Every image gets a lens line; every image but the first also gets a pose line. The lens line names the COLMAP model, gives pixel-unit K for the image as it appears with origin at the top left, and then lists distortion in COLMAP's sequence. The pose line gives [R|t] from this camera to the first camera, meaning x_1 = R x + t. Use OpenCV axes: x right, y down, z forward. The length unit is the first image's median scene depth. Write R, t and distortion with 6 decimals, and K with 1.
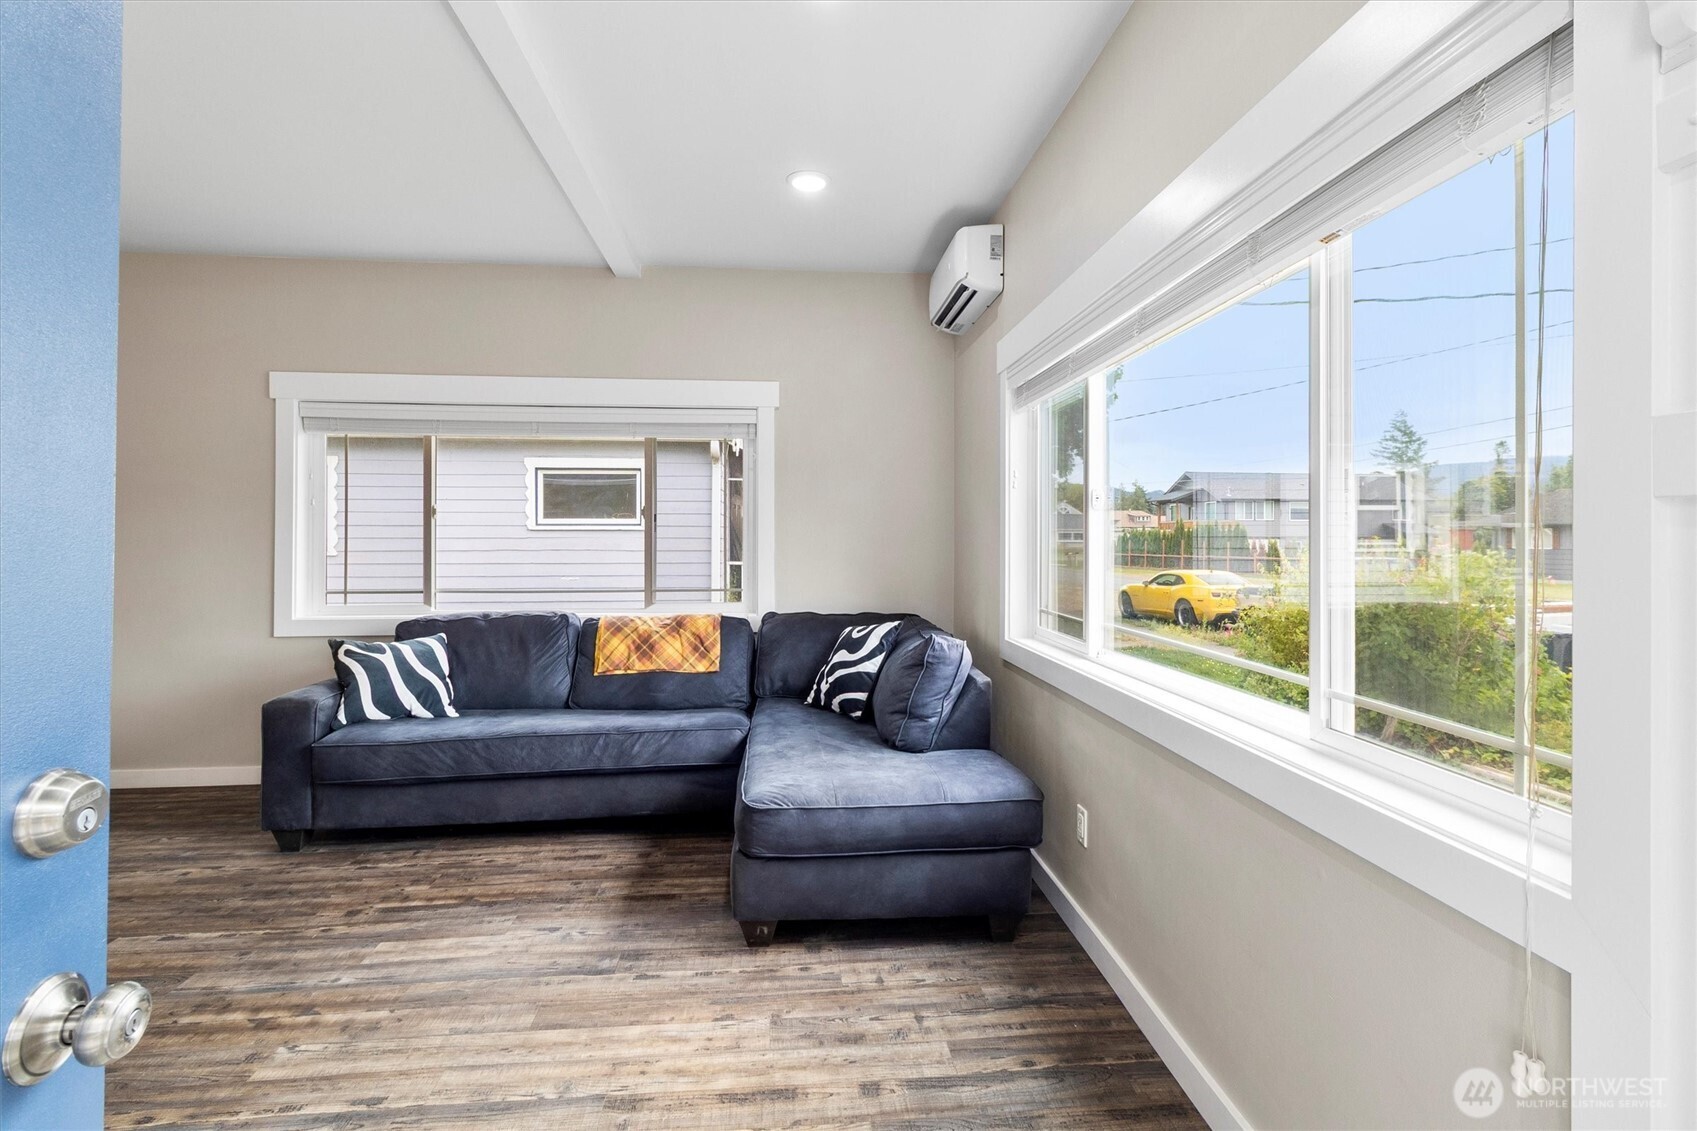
lens RADIAL K [[780.3, 0, 854.1], [0, 780.3, 537.8], [0, 0, 1]] dist [0.004173, -0.000416]
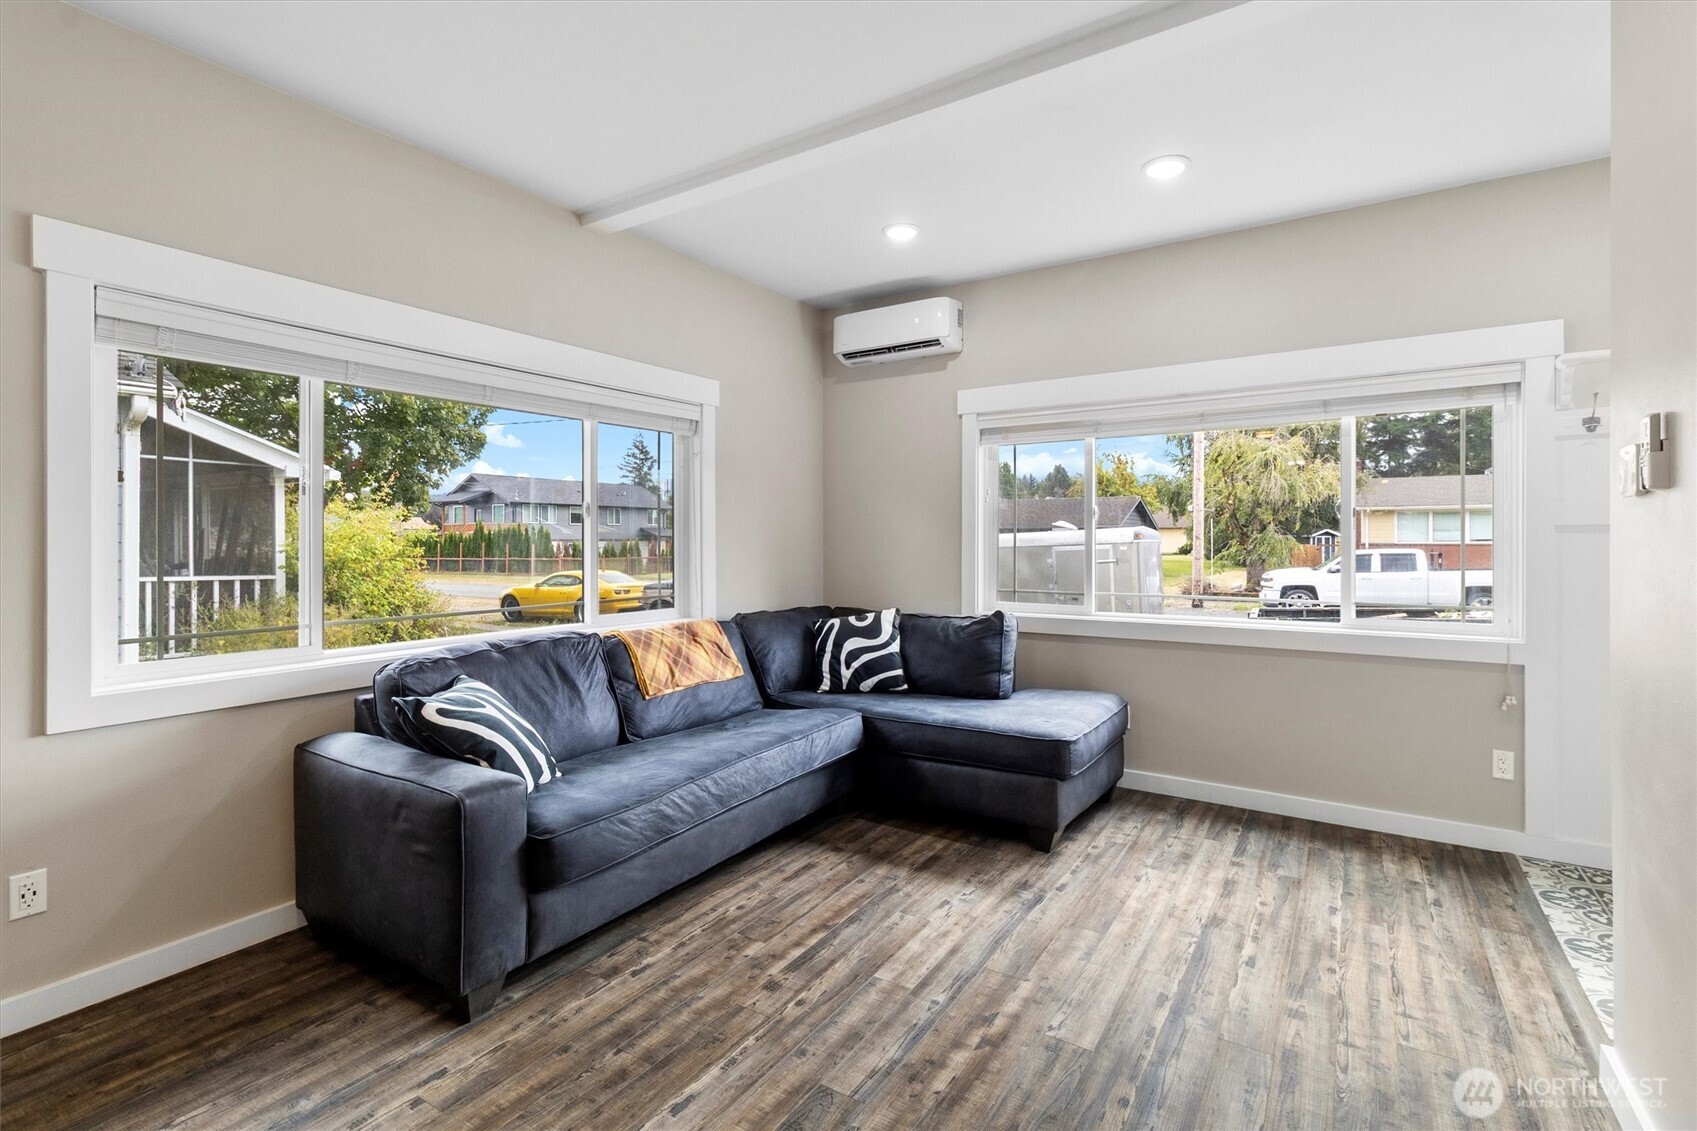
lens RADIAL K [[780.1, 0, 852.6], [0, 780.1, 540.2], [0, 0, 1]] dist [0.000563, -0.000265]
pose [[0.622015, -0.002914, 0.783000, -1.232538], [0.002832, 0.999995, 0.001471, 0.000306], [-0.783001, 0.001302, 0.622020, 0.408512]]
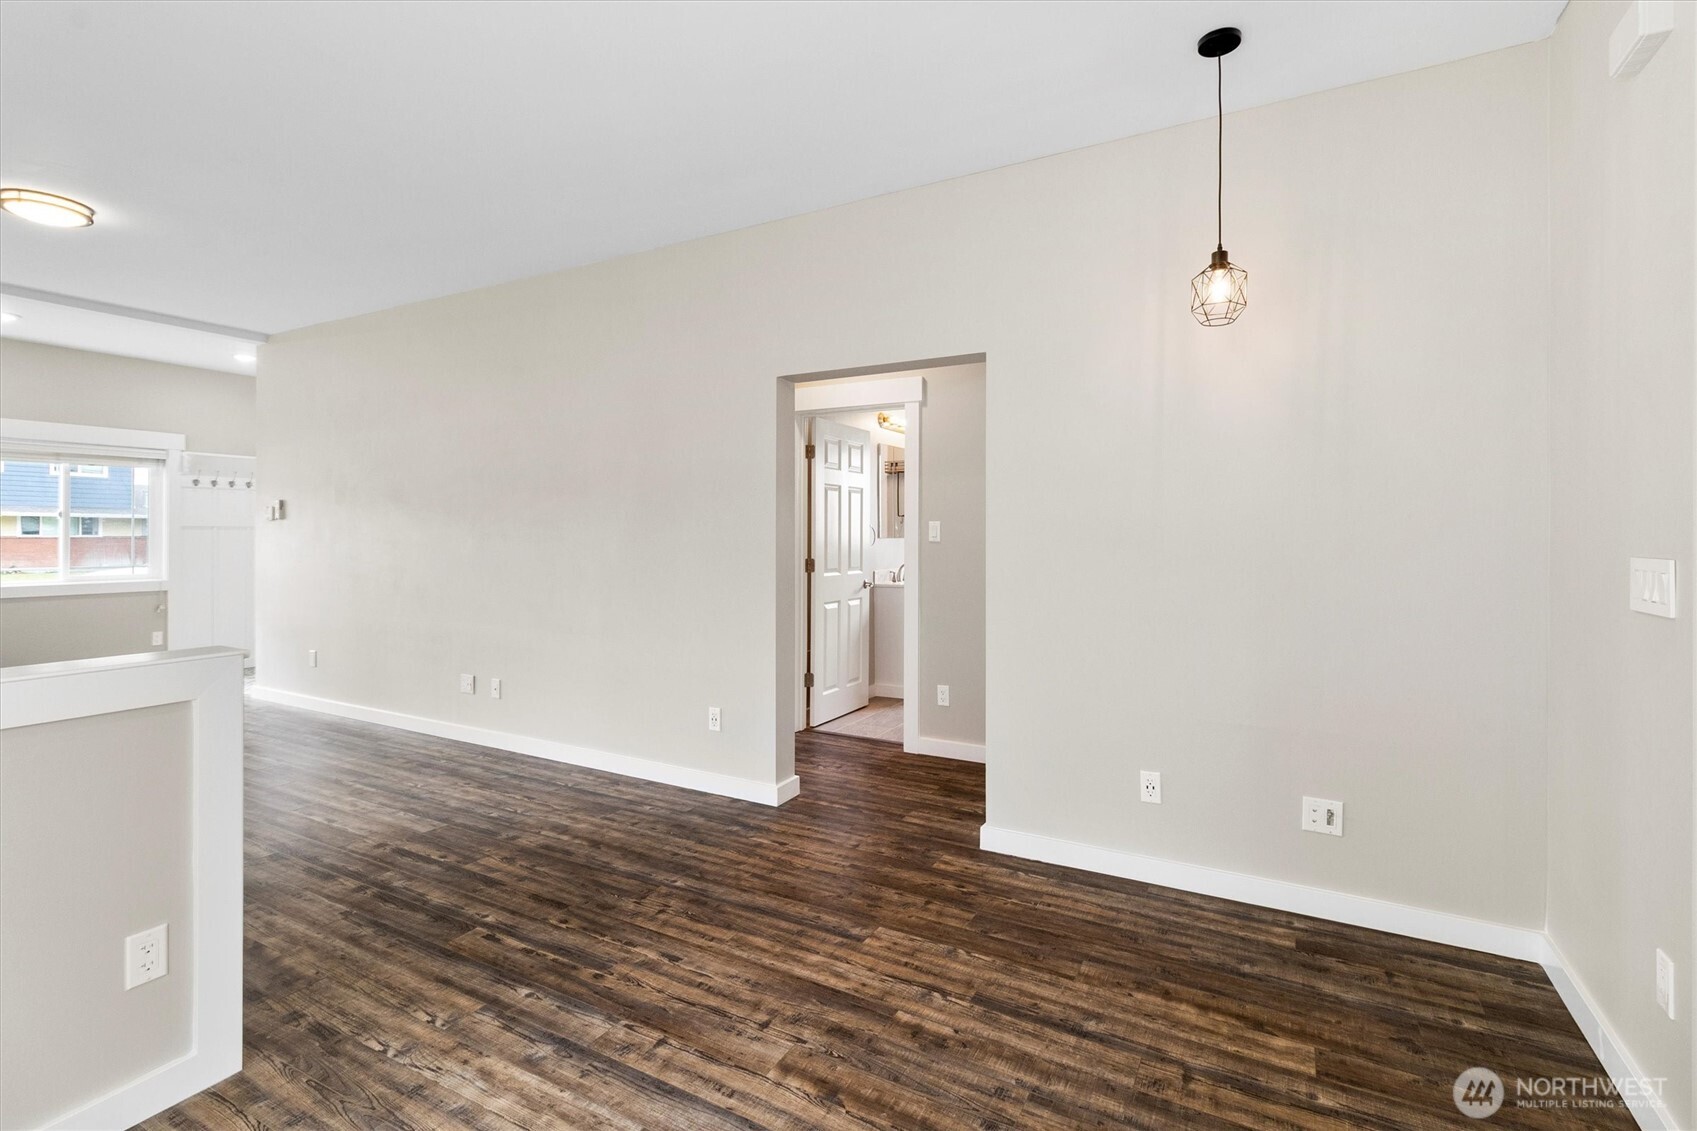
lens RADIAL K [[780.3, 0, 854.1], [0, 780.3, 537.8], [0, 0, 1]] dist [0.004173, -0.000416]
pose [[-0.829486, -0.006304, 0.558492, -2.976042], [-0.004796, 0.999980, 0.004165, 0.001040], [-0.558507, 0.000776, -0.829499, 1.216970]]
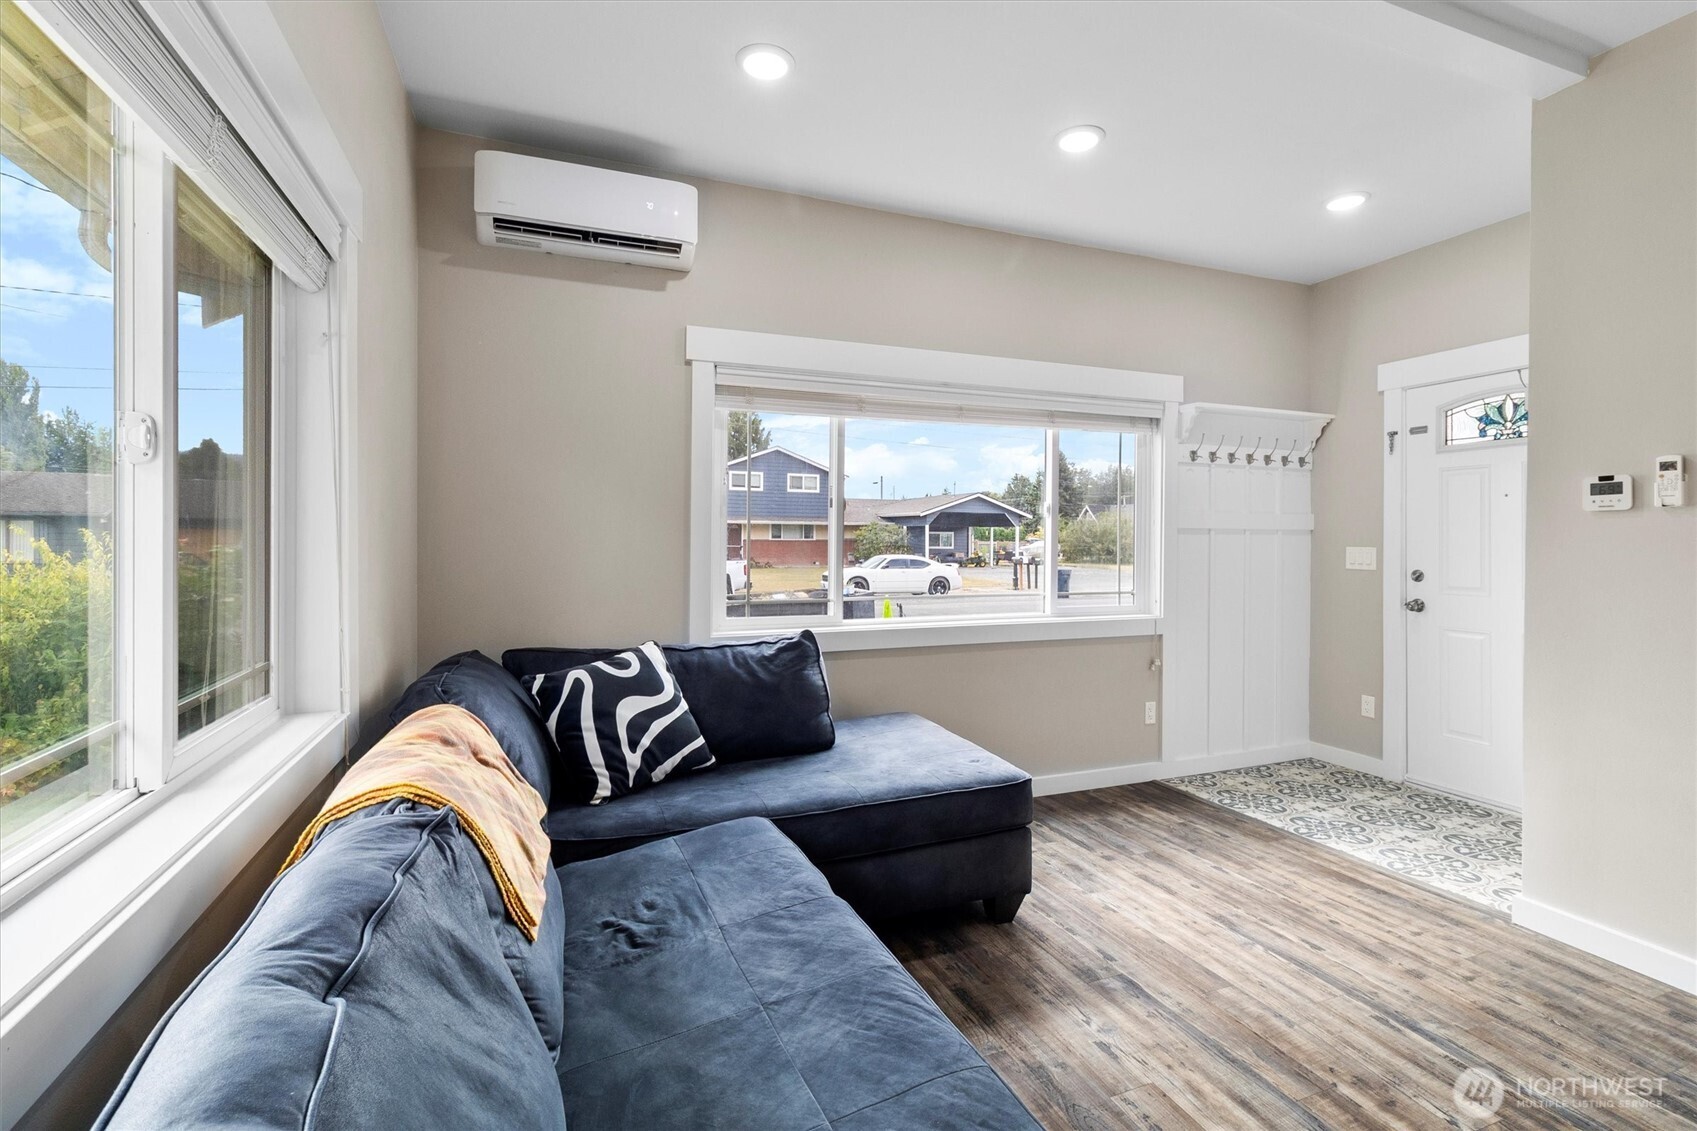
lens RADIAL K [[780.3, 0, 854.1], [0, 780.3, 537.8], [0, 0, 1]] dist [0.004173, -0.000416]
pose [[-0.285205, -0.004229, 0.958457, -0.990572], [-0.005502, 0.999981, 0.002775, 0.001581], [-0.958451, -0.004482, -0.285222, 1.376483]]
